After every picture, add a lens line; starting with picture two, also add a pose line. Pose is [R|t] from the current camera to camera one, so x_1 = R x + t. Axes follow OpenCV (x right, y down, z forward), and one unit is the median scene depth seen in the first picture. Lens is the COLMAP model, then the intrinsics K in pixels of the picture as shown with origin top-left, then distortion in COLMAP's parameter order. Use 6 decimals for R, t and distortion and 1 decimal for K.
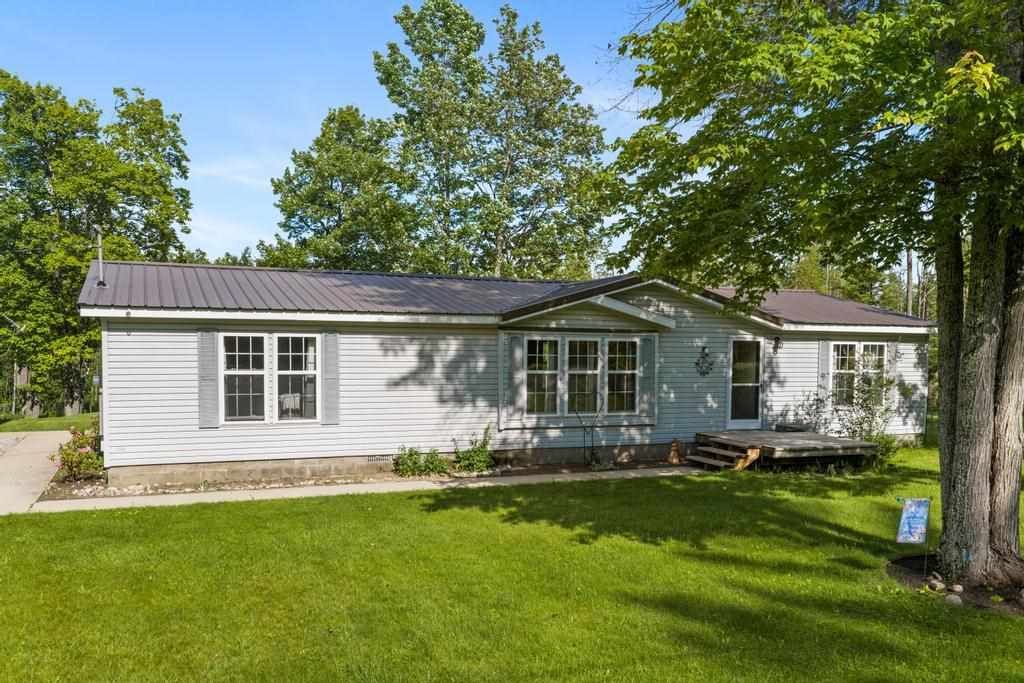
lens RADIAL K [[883.2, 0, 512.0], [0, 883.2, 341.5], [0, 0, 1]] dist [0.115951, 0.002379]
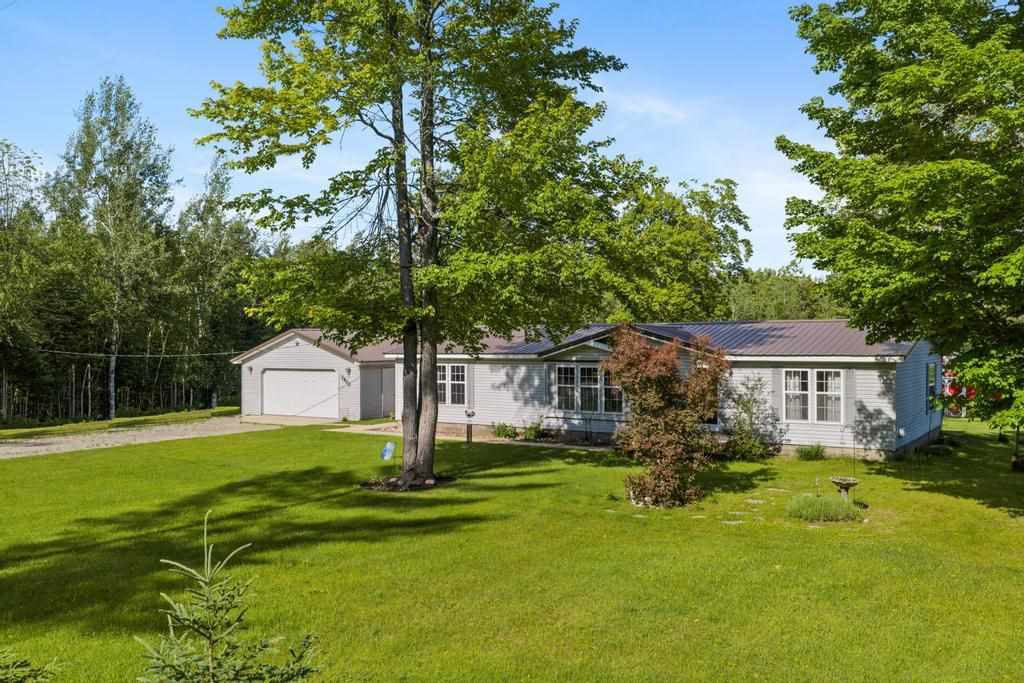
lens RADIAL K [[883.2, 0, 512.0], [0, 883.2, 341.5], [0, 0, 1]] dist [0.115951, 0.002379]
pose [[0.557080, -0.009901, -0.830400, 1.411555], [0.018446, 0.999830, 0.000453, -0.054613], [0.830254, -0.015570, 0.557168, -0.043142]]
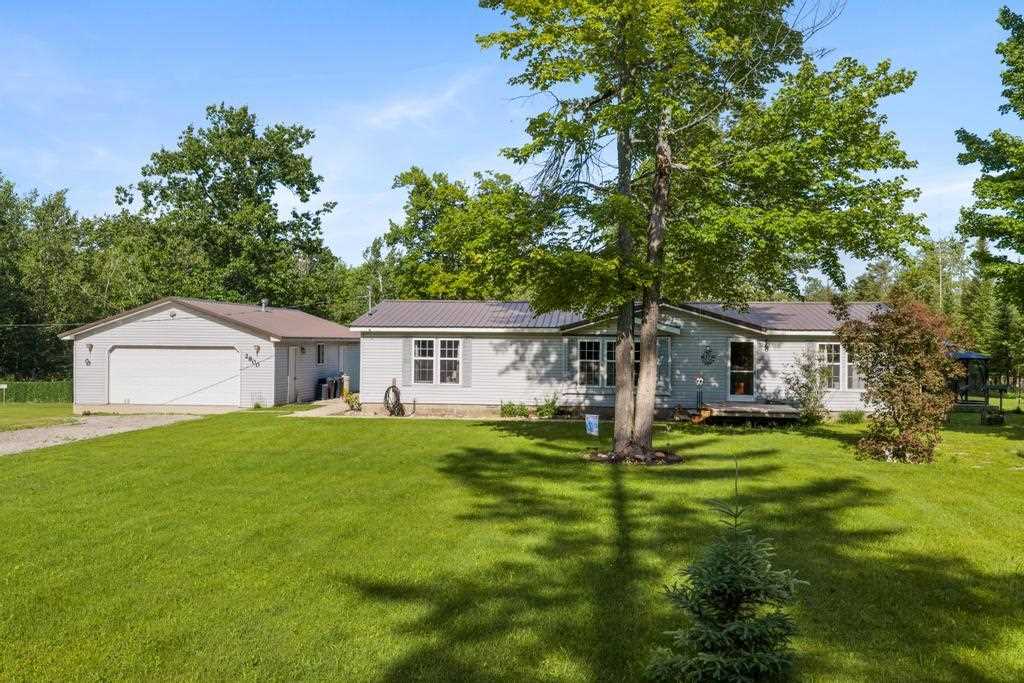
lens RADIAL K [[883.2, 0, 512.0], [0, 883.2, 341.5], [0, 0, 1]] dist [0.115951, 0.002379]
pose [[0.875358, 0.000898, -0.483474, 0.718554], [0.001443, 0.999989, 0.004469, -0.009814], [0.483473, -0.004610, 0.875347, -0.538408]]
